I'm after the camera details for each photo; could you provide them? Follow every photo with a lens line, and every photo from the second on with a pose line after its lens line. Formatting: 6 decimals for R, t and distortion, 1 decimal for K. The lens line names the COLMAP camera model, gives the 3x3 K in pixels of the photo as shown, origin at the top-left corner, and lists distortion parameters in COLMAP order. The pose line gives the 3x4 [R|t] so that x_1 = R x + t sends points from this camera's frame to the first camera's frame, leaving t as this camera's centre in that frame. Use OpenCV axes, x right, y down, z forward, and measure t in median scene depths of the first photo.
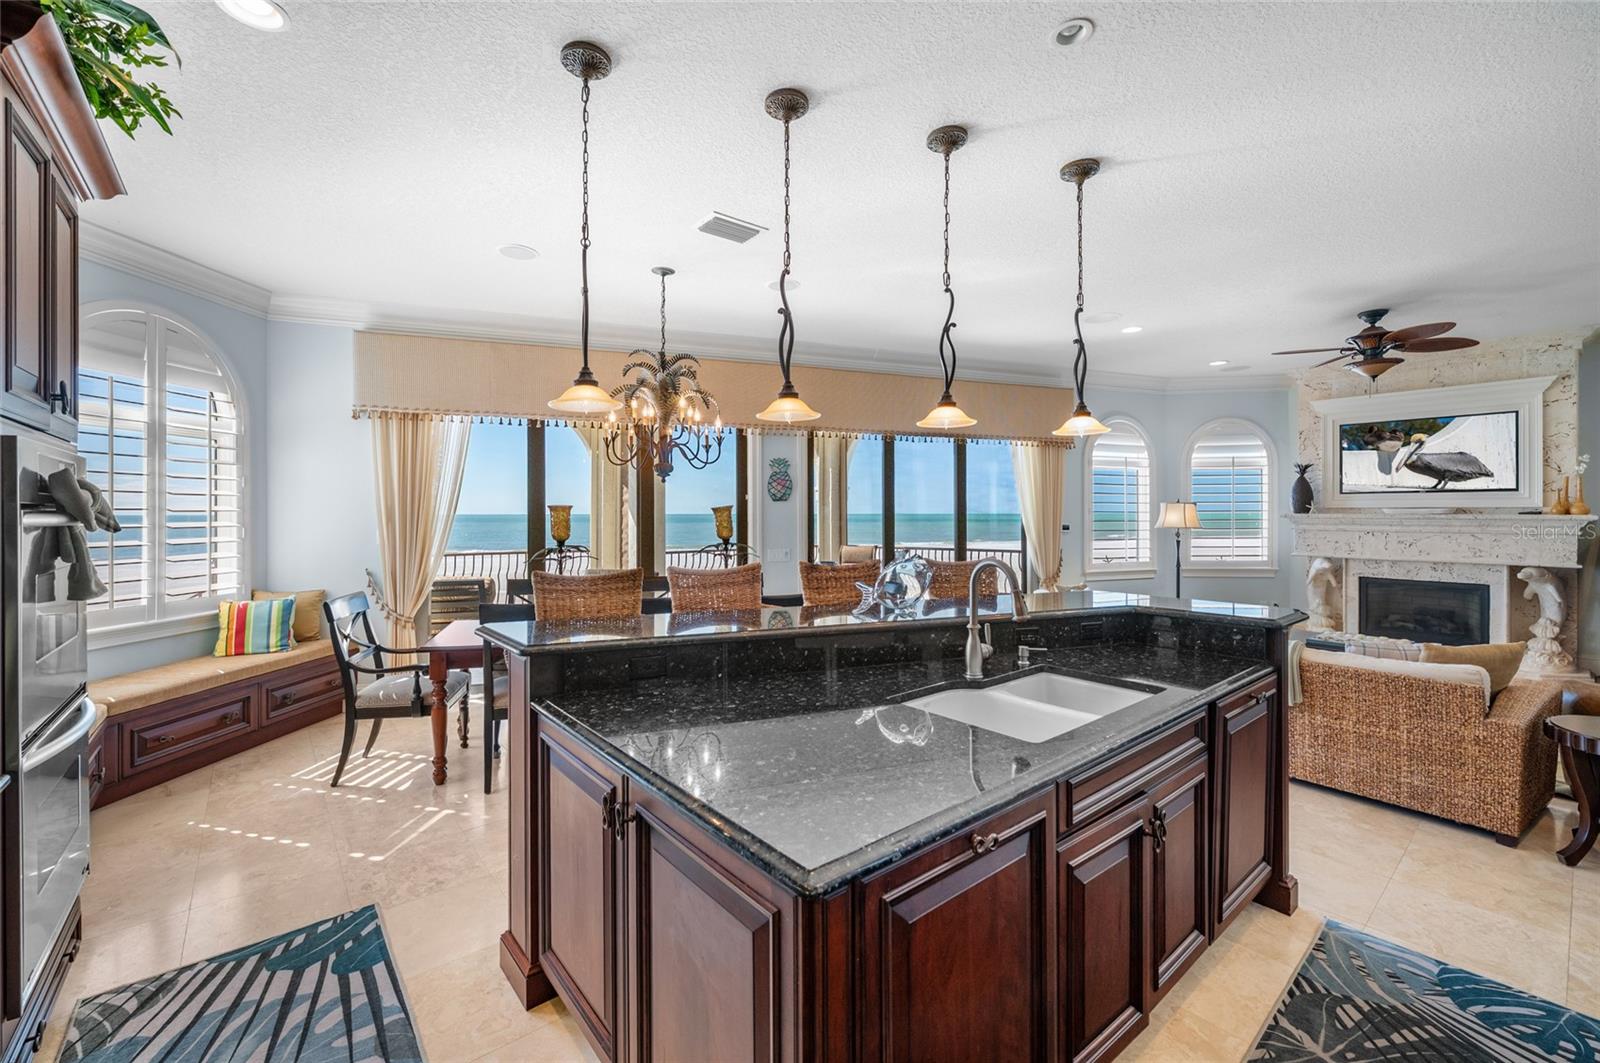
lens RADIAL K [[655.2, 0, 791.8], [0, 655.2, 504.8], [0, 0, 1]] dist [-0.000877, 0.000280]
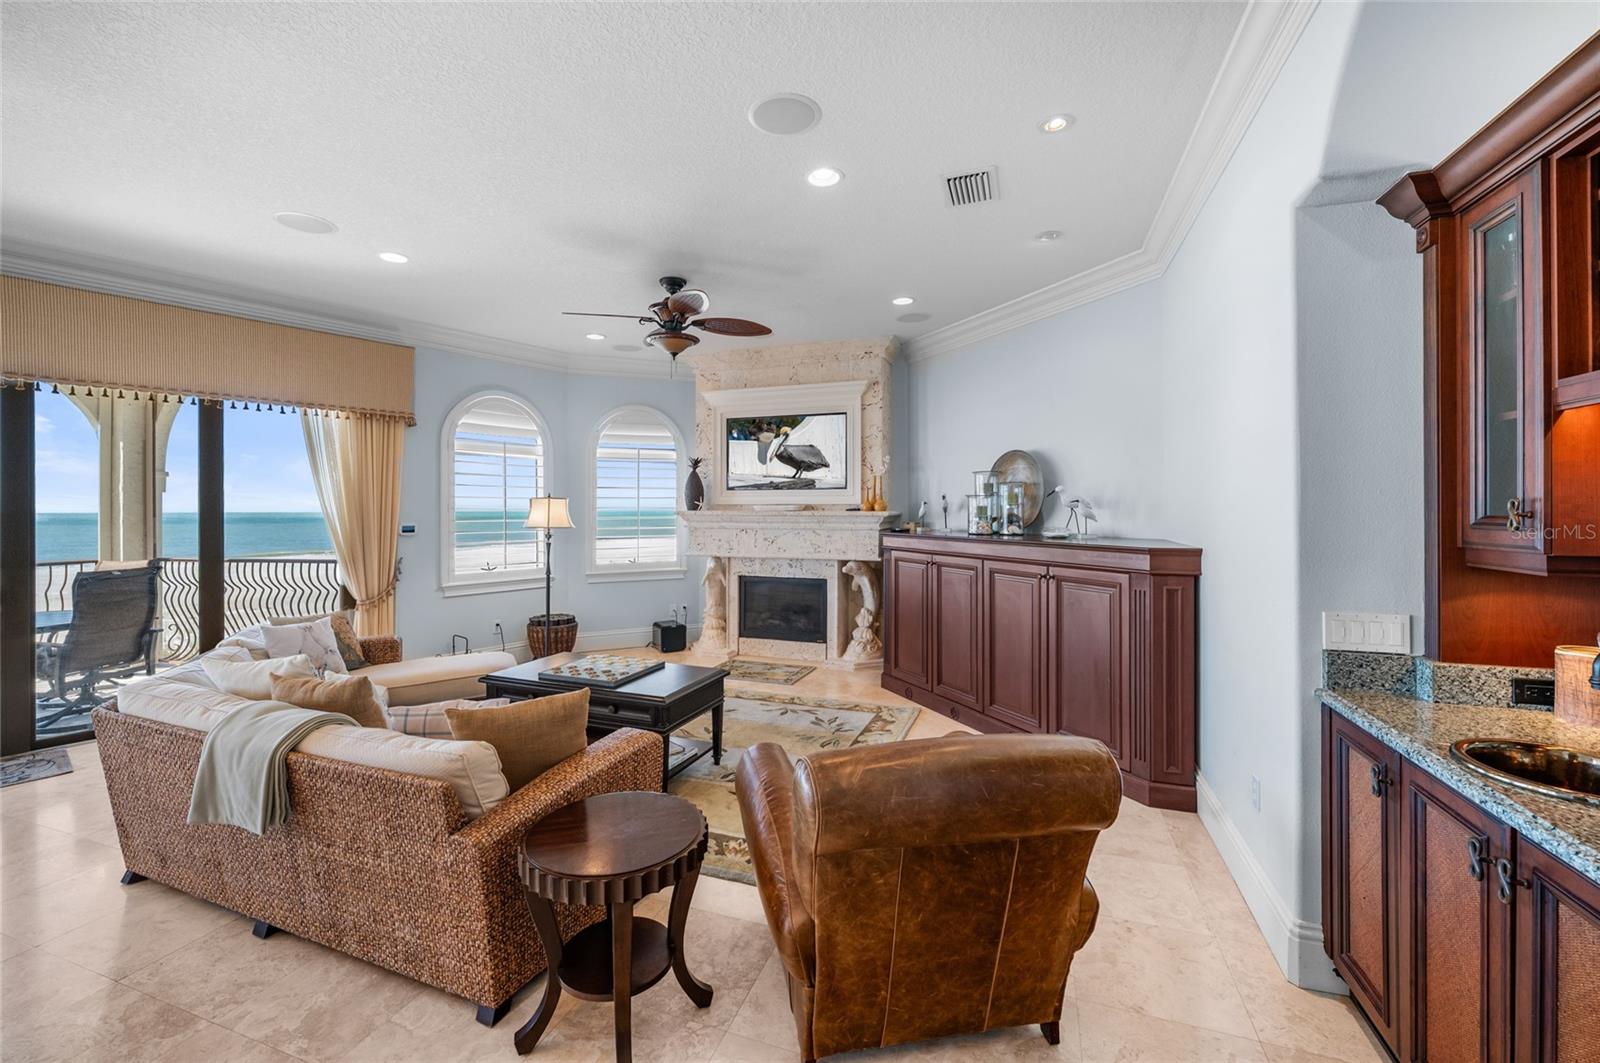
lens RADIAL K [[655.2, 0, 791.8], [0, 655.2, 504.8], [0, 0, 1]] dist [-0.000877, 0.000280]
pose [[0.859335, 0.003150, 0.511403, 0.465084], [-0.004748, 0.999987, 0.001820, 0.002901], [-0.511390, -0.003992, 0.859339, 0.133339]]
